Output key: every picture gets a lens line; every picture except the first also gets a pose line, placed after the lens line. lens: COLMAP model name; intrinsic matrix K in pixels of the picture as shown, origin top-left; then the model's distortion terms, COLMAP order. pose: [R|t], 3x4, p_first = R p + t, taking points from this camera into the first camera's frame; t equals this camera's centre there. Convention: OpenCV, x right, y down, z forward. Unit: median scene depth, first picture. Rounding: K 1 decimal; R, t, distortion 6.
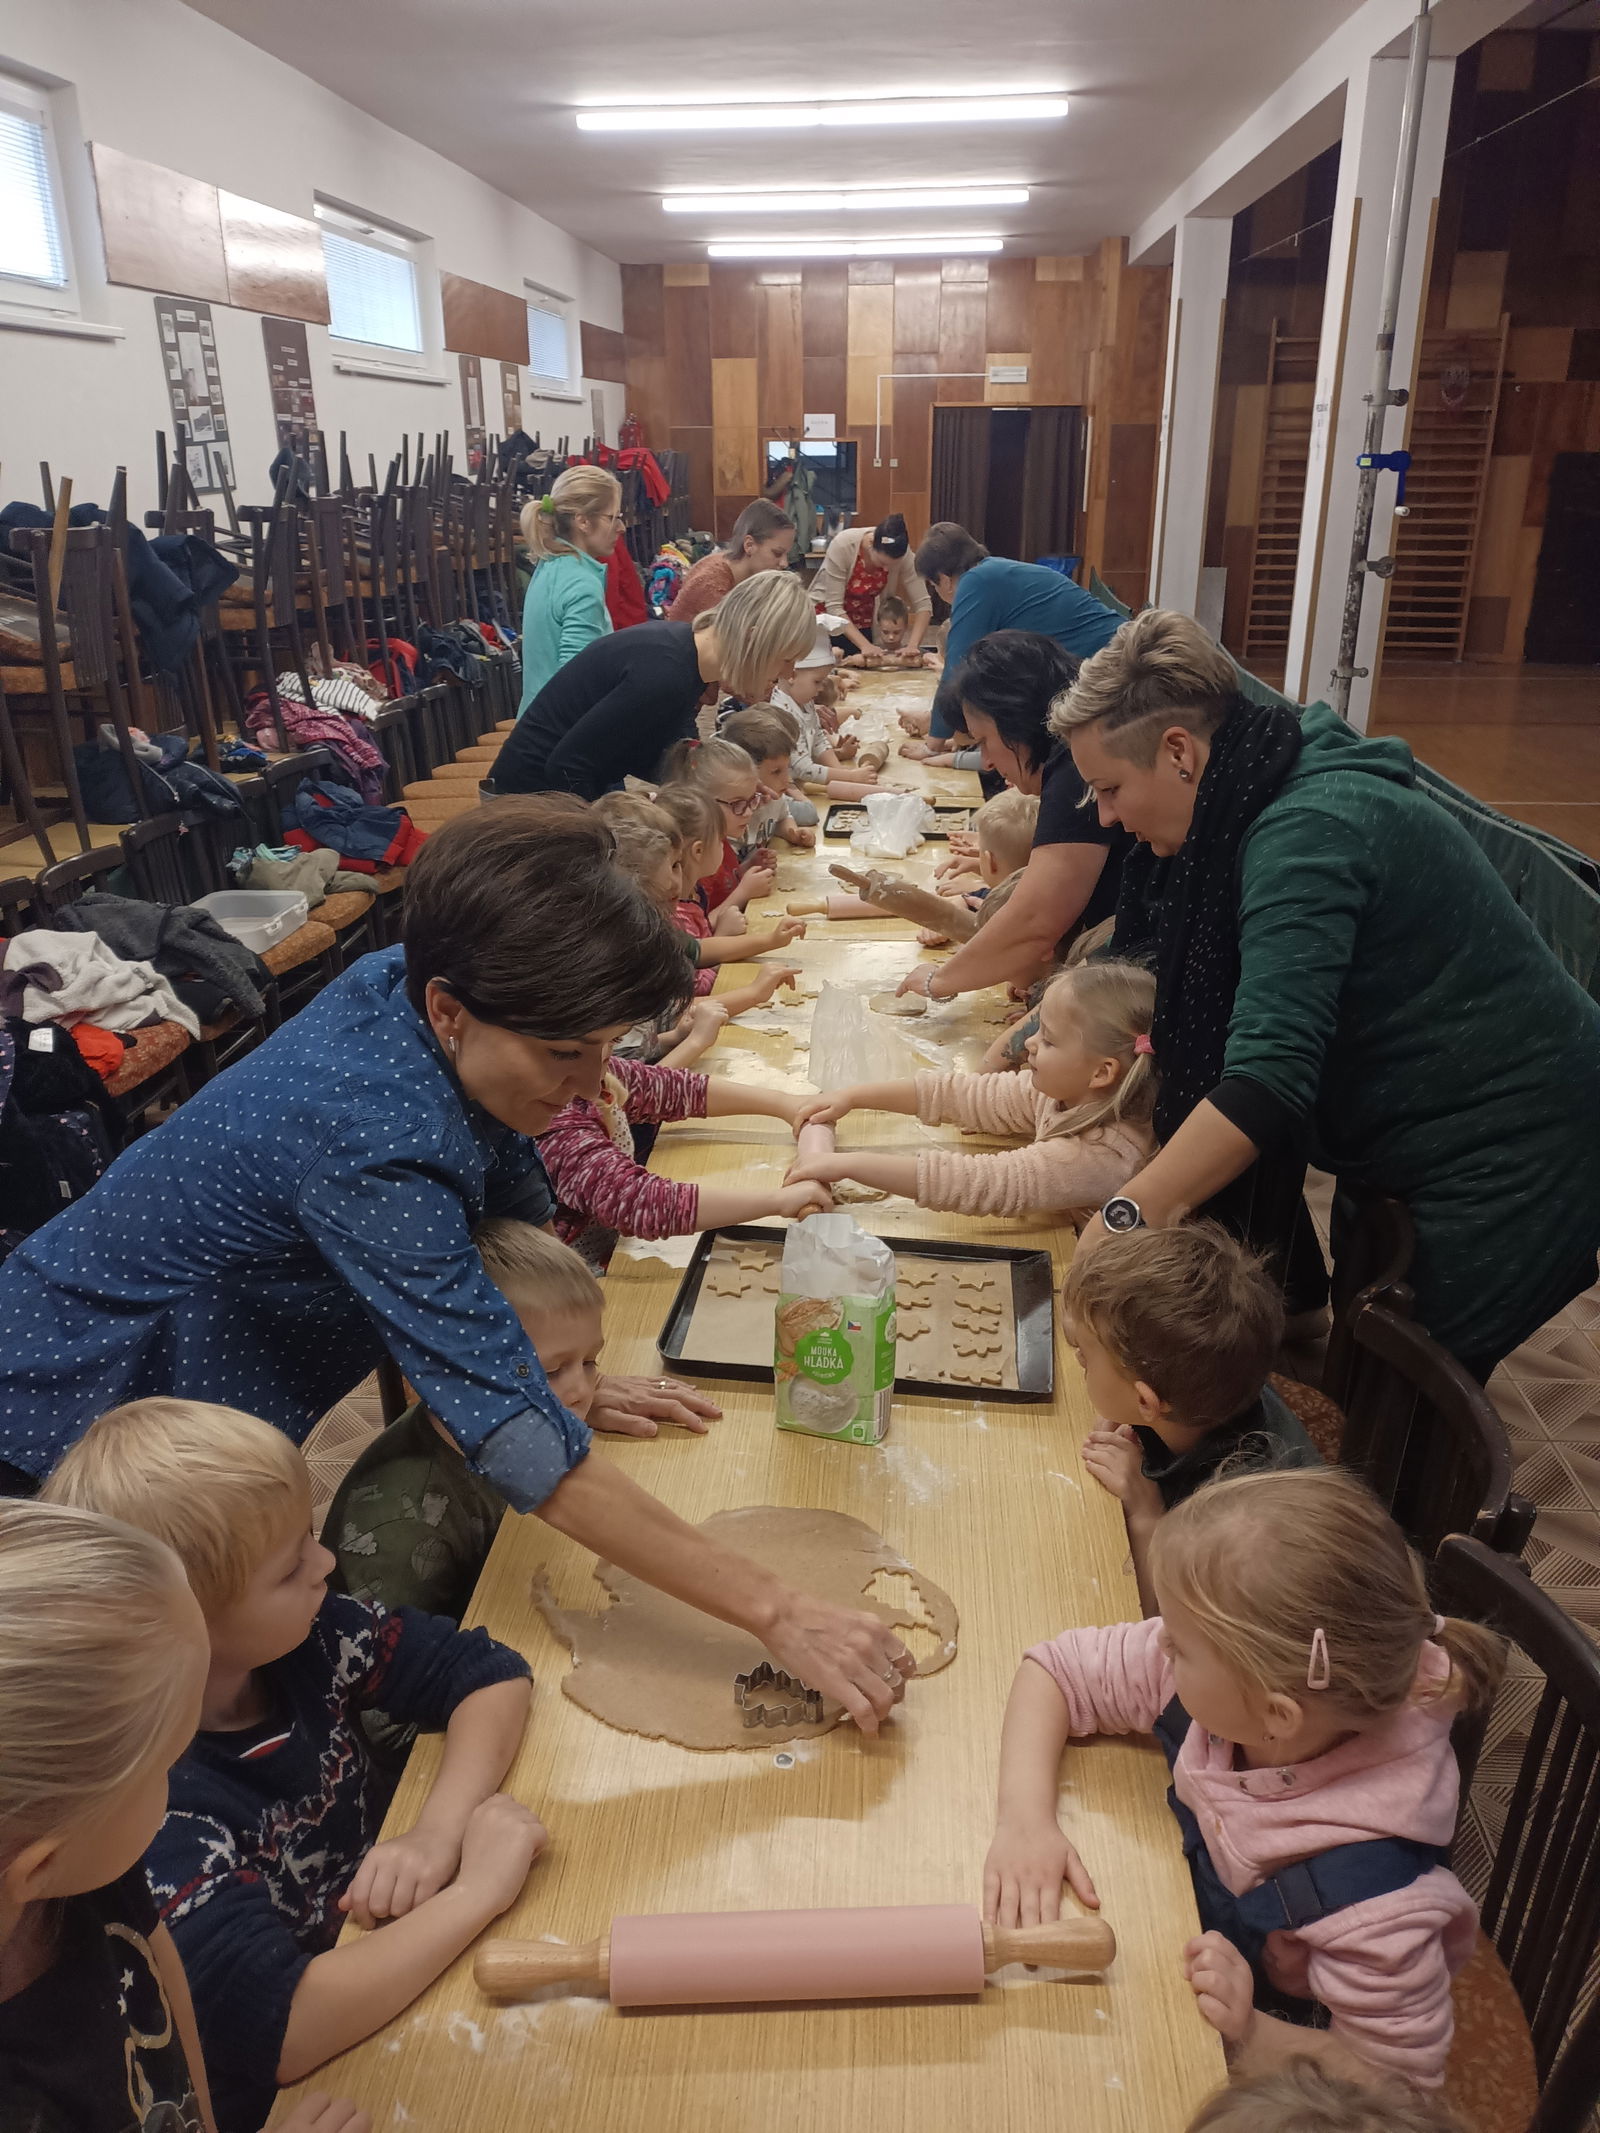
lens RADIAL K [[1564.4, 0, 807.5], [0, 1564.4, 1074.5], [0, 0, 1]] dist [0.030585, -0.043399]
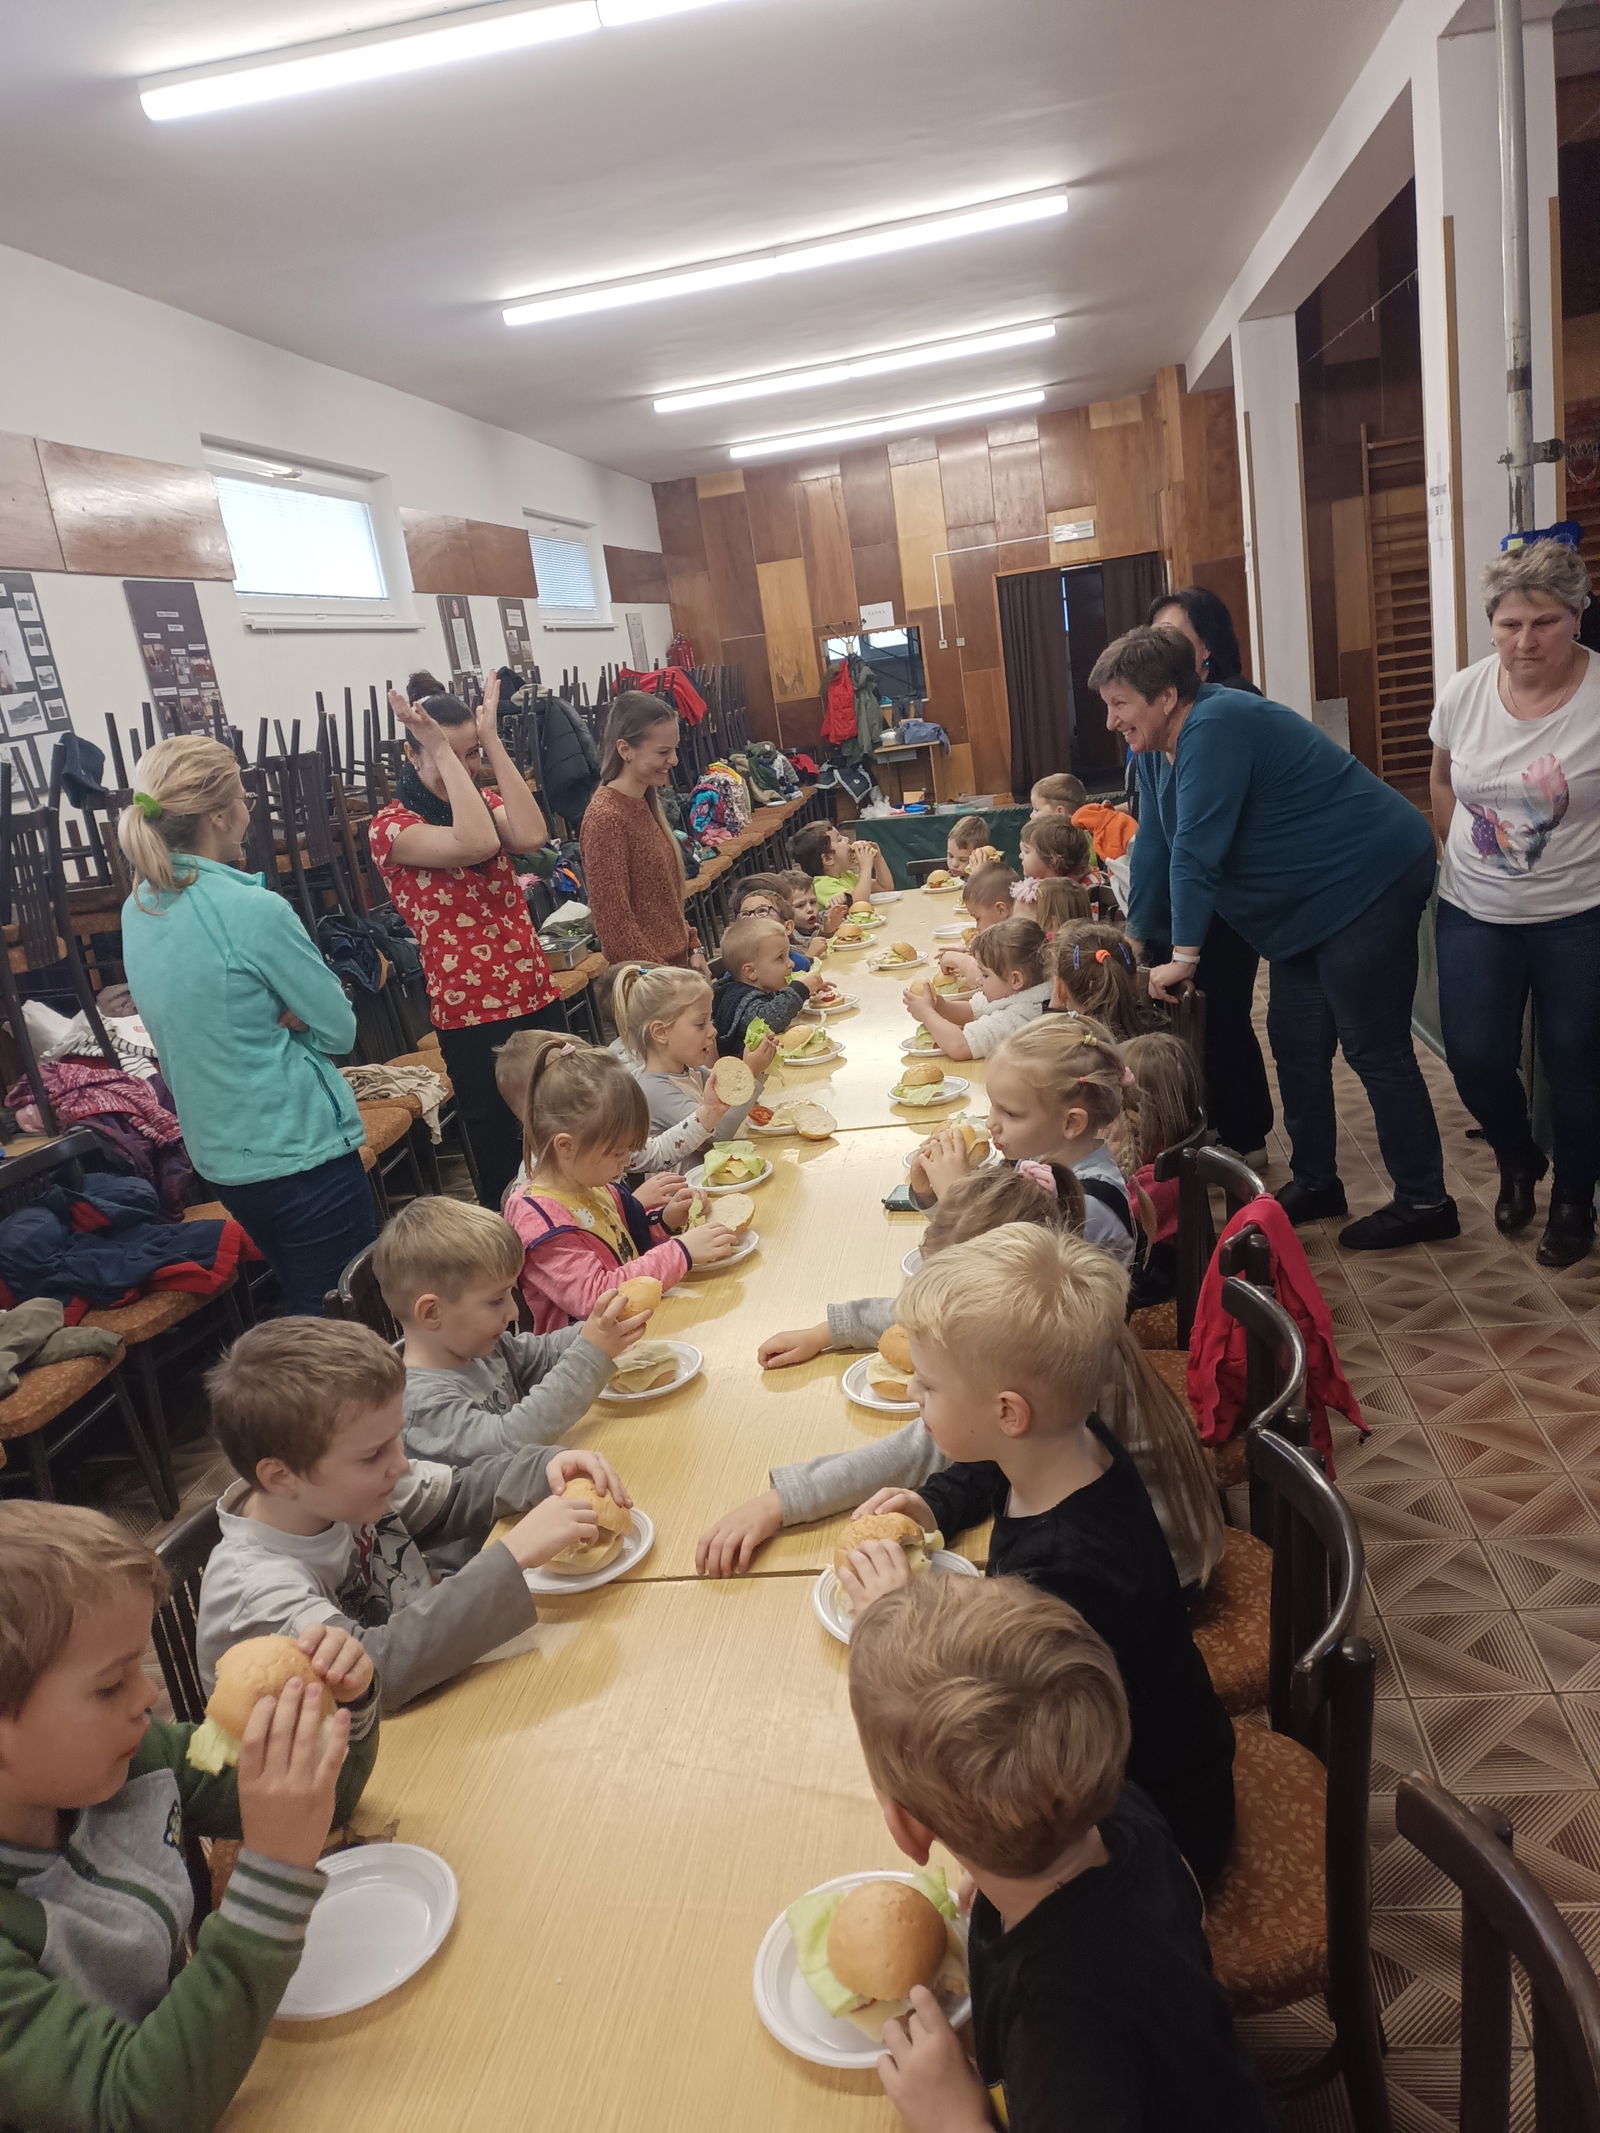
lens RADIAL K [[1564.4, 0, 812.7], [0, 1564.4, 1086.6], [0, 0, 1]] dist [0.030585, -0.043399]
pose [[0.988415, -0.114094, -0.100090, 0.050023], [0.102634, 0.988278, -0.113019, -0.059056], [0.111811, 0.101438, 0.988539, 0.171218]]
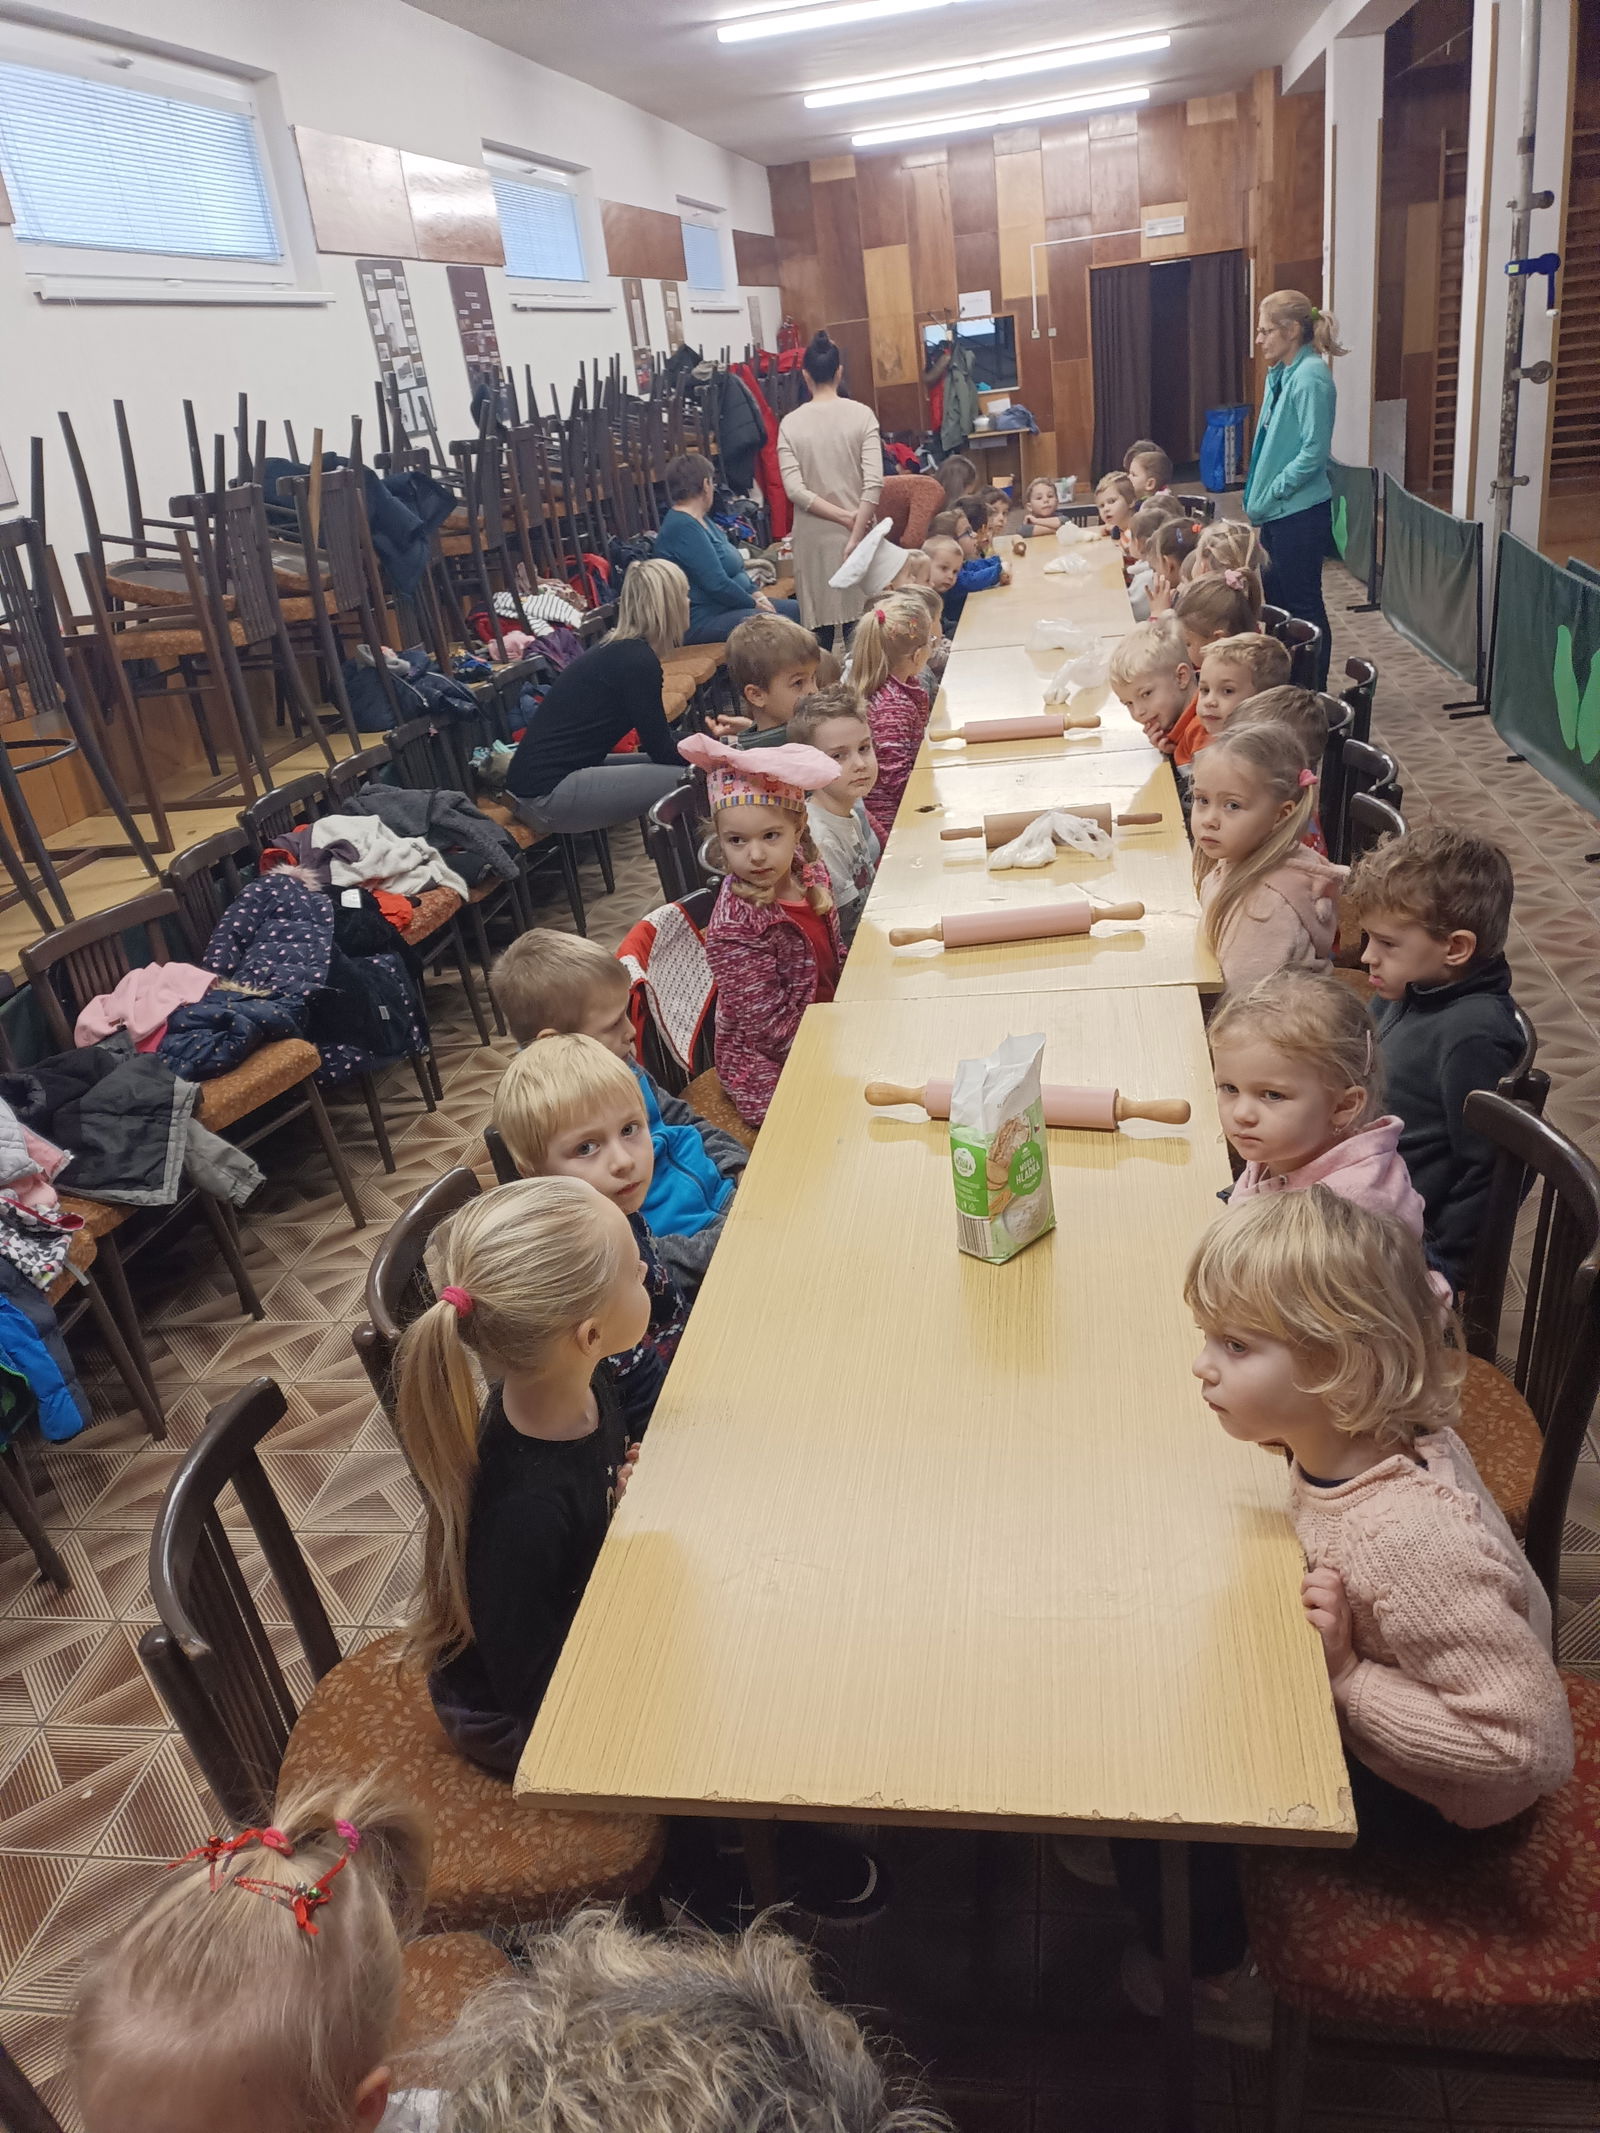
lens RADIAL K [[1564.4, 0, 807.2], [0, 1564.4, 1076.2], [0, 0, 1]] dist [0.030585, -0.043399]
pose [[0.989163, -0.063830, -0.132223, 0.004549], [0.071368, 0.996037, 0.053070, 0.024246], [0.128312, -0.061932, 0.989798, -0.053050]]
